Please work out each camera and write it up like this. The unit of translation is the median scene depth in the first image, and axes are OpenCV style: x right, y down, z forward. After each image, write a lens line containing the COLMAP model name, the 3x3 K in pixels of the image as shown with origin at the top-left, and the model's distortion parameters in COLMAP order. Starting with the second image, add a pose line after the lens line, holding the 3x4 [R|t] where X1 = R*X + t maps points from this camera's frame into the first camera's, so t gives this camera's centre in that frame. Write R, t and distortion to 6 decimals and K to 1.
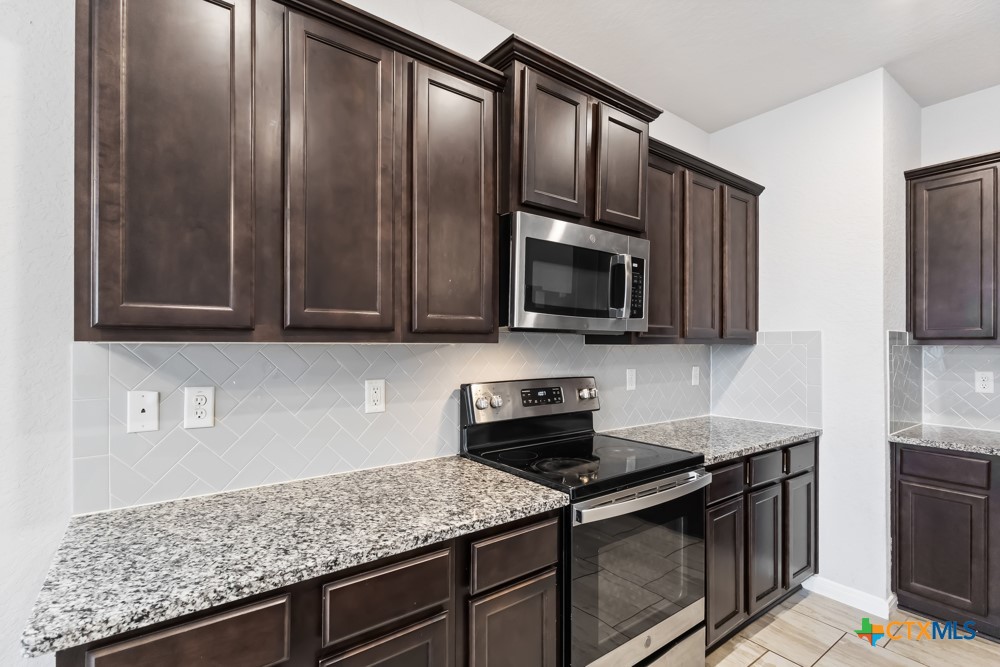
lens RADIAL K [[465.4, 0, 497.7], [0, 465.4, 343.4], [0, 0, 1]] dist [0.000336, 0.000106]
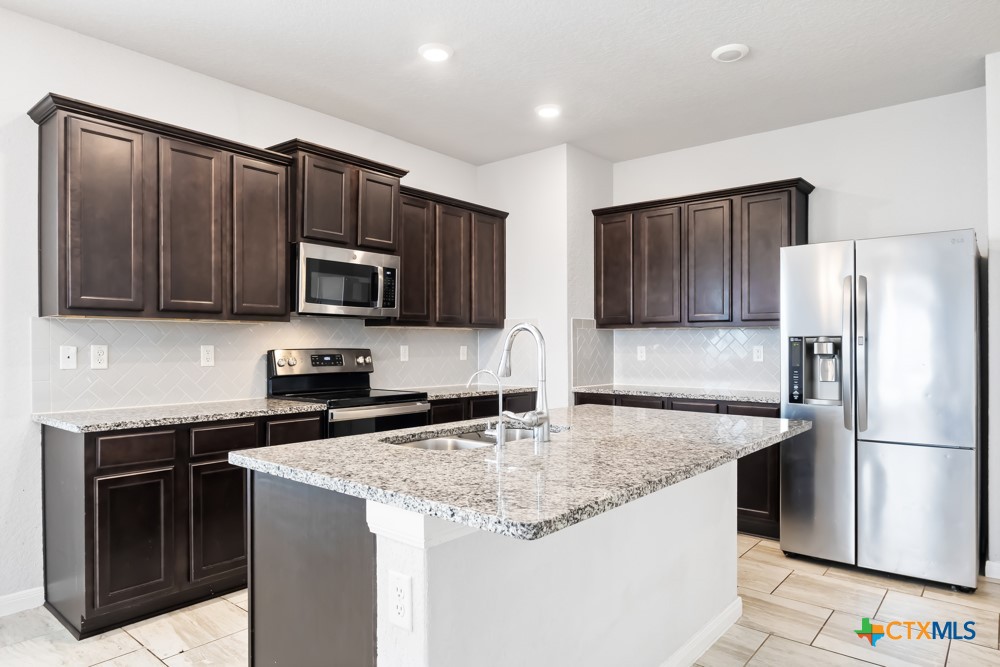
lens RADIAL K [[610.5, 0, 495.5], [0, 610.5, 347.4], [0, 0, 1]] dist [-0.008427, -0.001605]
pose [[0.973086, -0.003955, 0.230409, 0.204249], [0.002116, 0.999964, 0.008225, 0.070989], [-0.230434, -0.007516, 0.973059, -1.206473]]
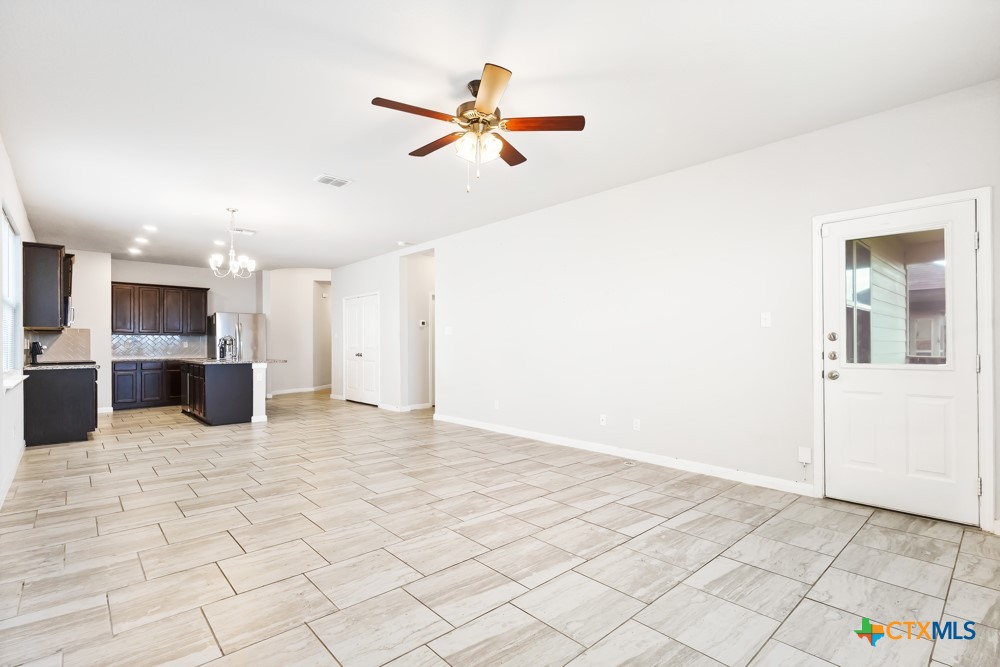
lens RADIAL K [[465.4, 0, 502.5], [0, 465.4, 343.7], [0, 0, 1]] dist [0.000336, 0.000106]
pose [[-0.112165, -0.000798, 0.993689, -4.012518], [0.001880, 0.999998, 0.001015, 0.111229], [-0.993688, 0.001982, -0.112163, -2.059558]]
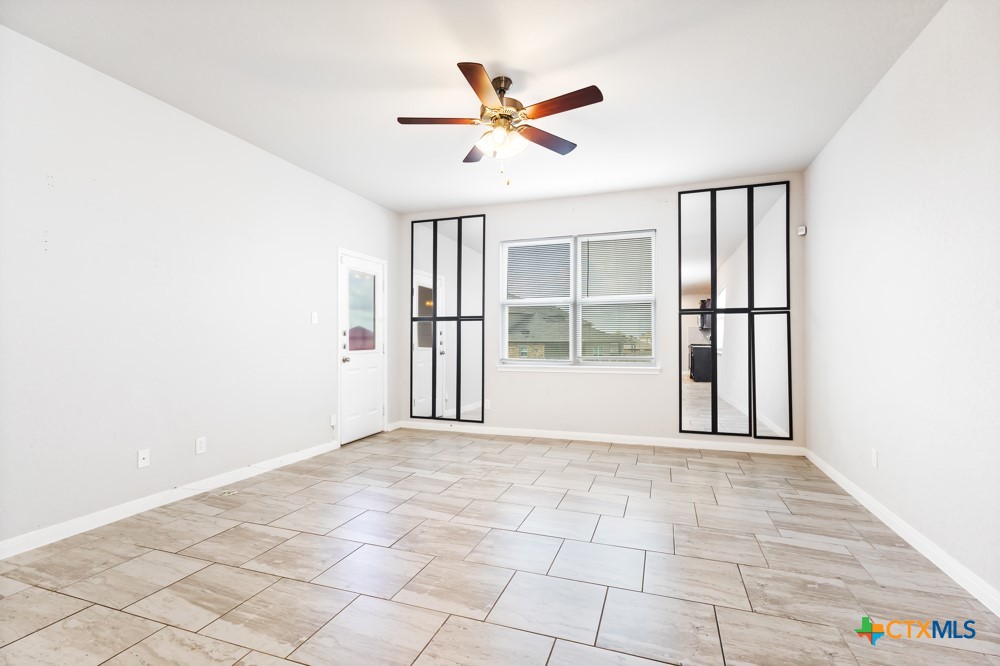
lens RADIAL K [[465.4, 0, 499.1], [0, 465.4, 337.1], [0, 0, 1]] dist [0.000336, 0.000106]
pose [[-0.828813, -0.005052, -0.559503, -1.307507], [-0.000932, 0.999970, -0.007649, 0.133990], [0.559525, -0.005818, -0.828793, -0.727309]]
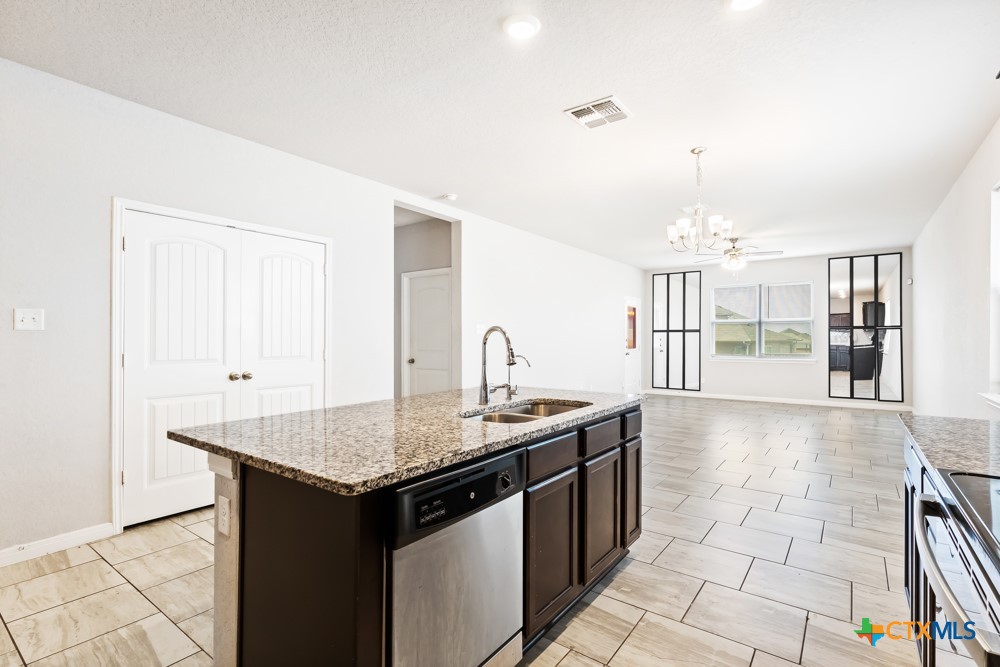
lens RADIAL K [[465.4, 0, 499.0], [0, 465.4, 339.8], [0, 0, 1]] dist [0.000336, 0.000106]
pose [[-0.957372, -0.006432, -0.288785, 0.990010], [-0.005108, 0.999973, -0.005339, 0.127988], [0.288811, -0.003636, -0.957379, 1.270395]]
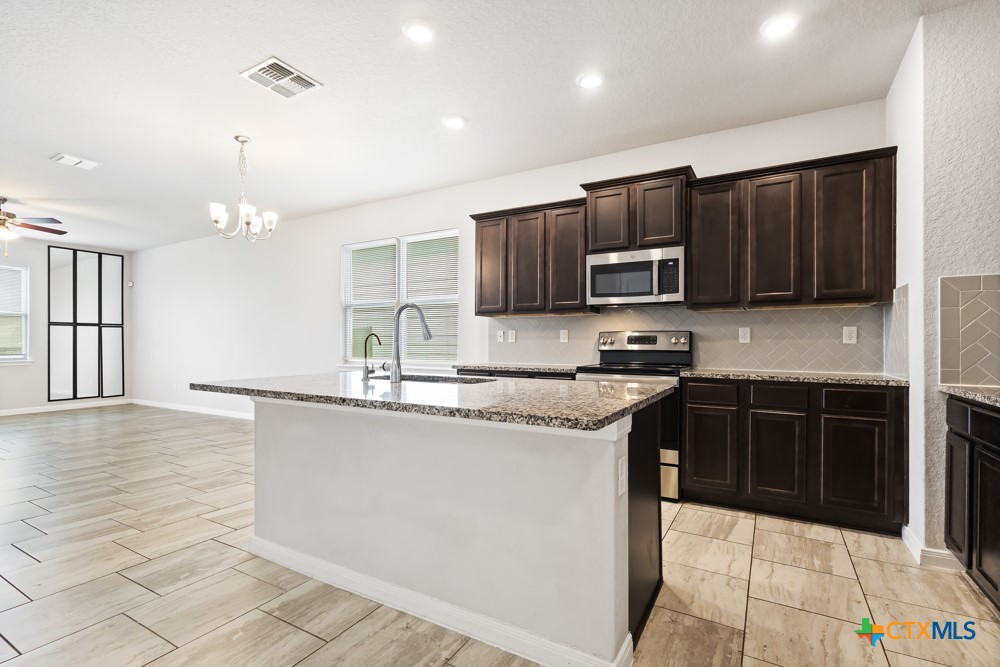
lens RADIAL K [[465.4, 0, 496.4], [0, 465.4, 346.6], [0, 0, 1]] dist [0.000336, 0.000106]
pose [[0.398631, 0.001451, -0.917110, 1.917459], [-0.001264, 0.999999, 0.001032, 0.168562], [0.917110, 0.000748, 0.398632, -0.348303]]
